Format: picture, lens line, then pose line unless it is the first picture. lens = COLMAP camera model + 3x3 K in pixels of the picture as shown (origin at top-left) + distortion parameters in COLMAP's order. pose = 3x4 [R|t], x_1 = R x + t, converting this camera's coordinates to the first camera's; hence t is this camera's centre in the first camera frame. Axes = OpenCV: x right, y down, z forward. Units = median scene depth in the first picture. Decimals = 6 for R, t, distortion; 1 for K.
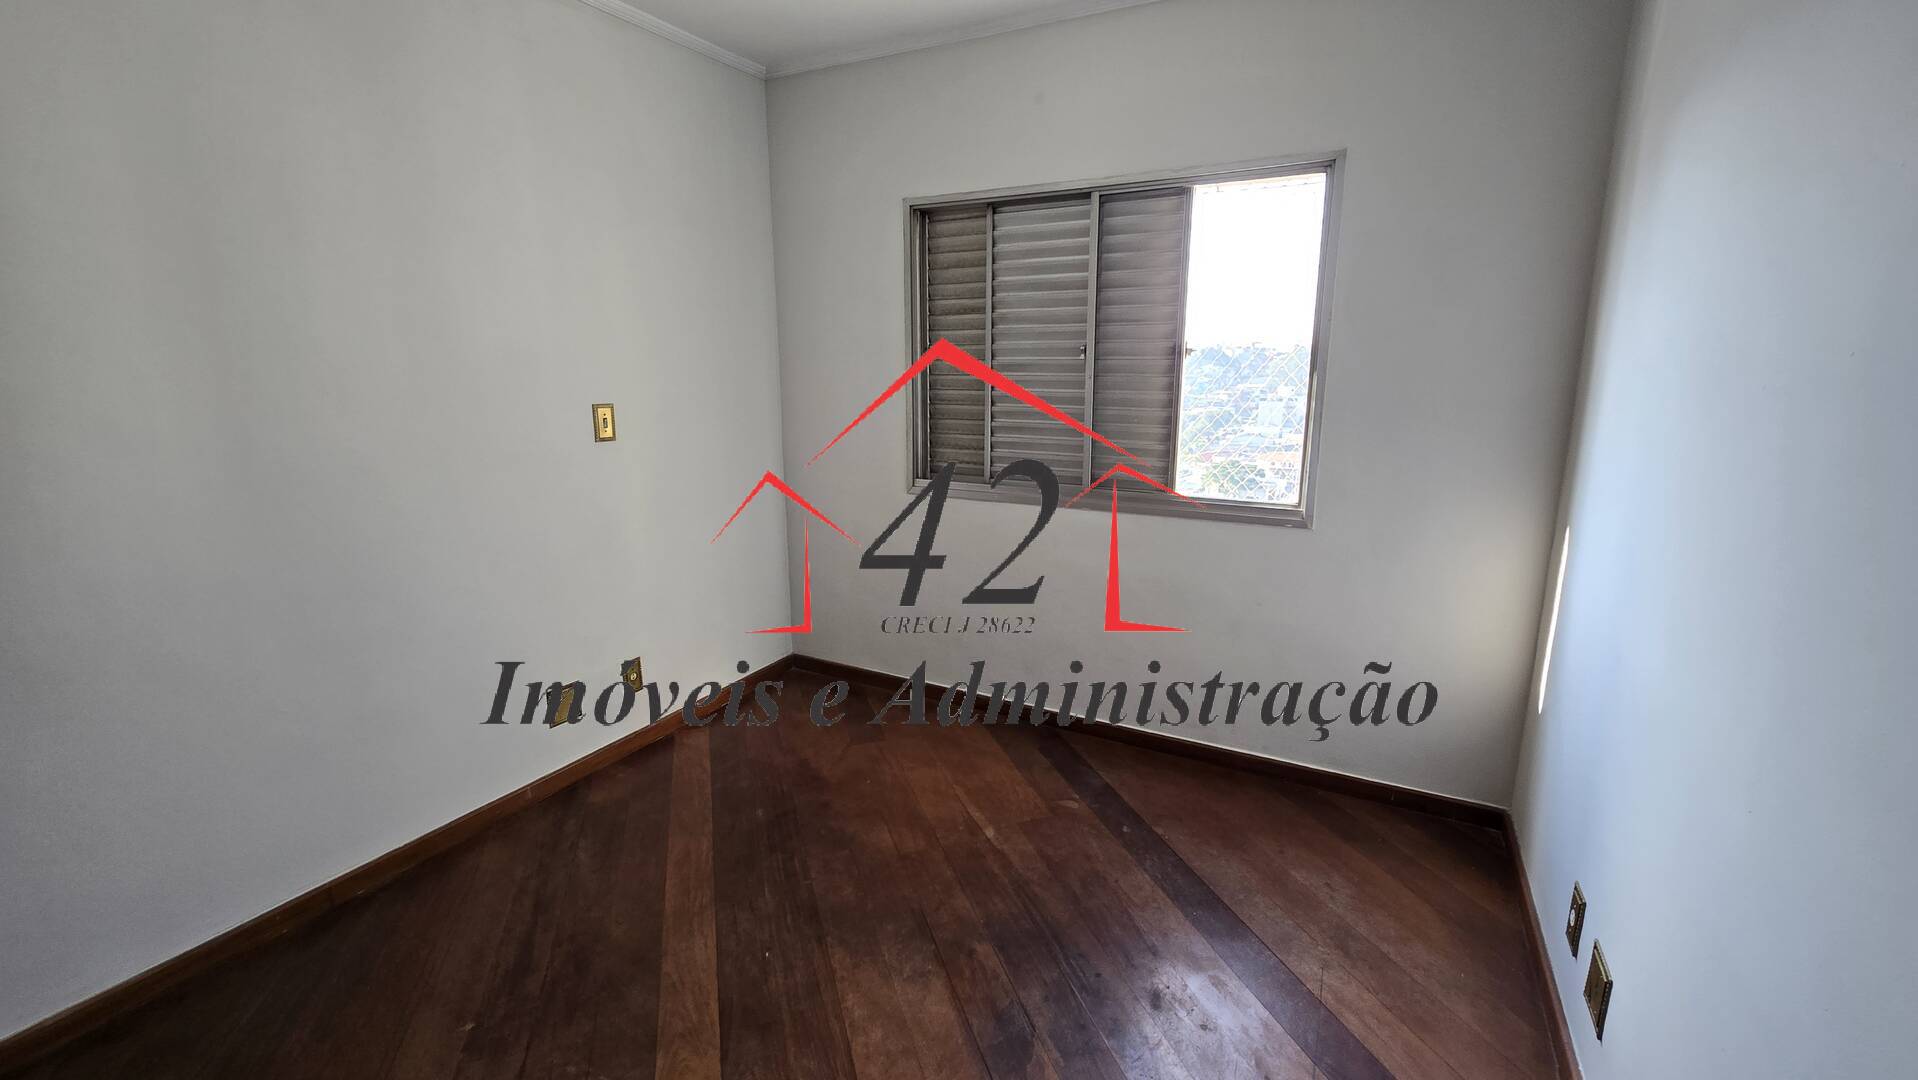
lens RADIAL K [[772.1, 0, 950.8], [0, 772.1, 527.3], [0, 0, 1]] dist [-0.008979, -0.000296]
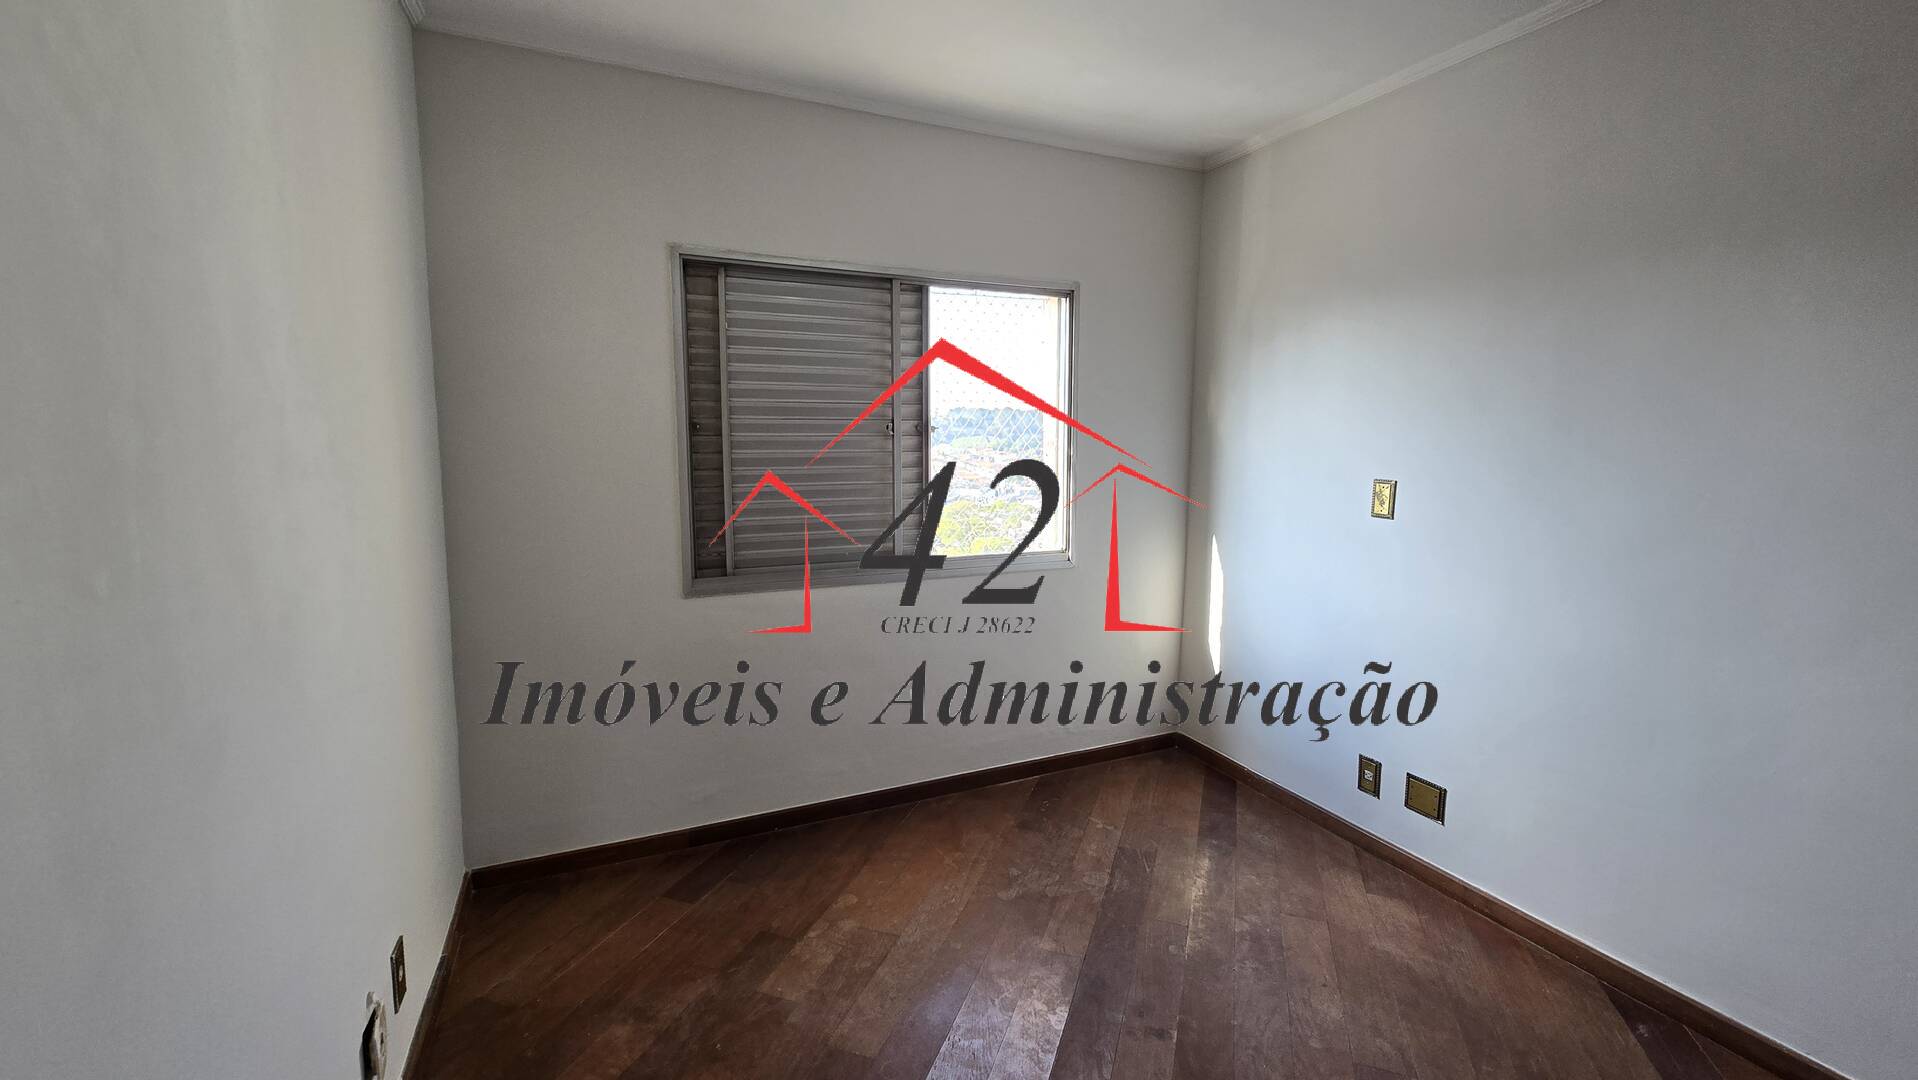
lens RADIAL K [[772.1, 0, 950.8], [0, 772.1, 527.3], [0, 0, 1]] dist [-0.008979, -0.000296]
pose [[0.616025, -0.083281, 0.783312, -0.590279], [0.156347, 0.987539, -0.017962, -0.064542], [-0.772055, 0.133534, 0.621369, 0.308543]]
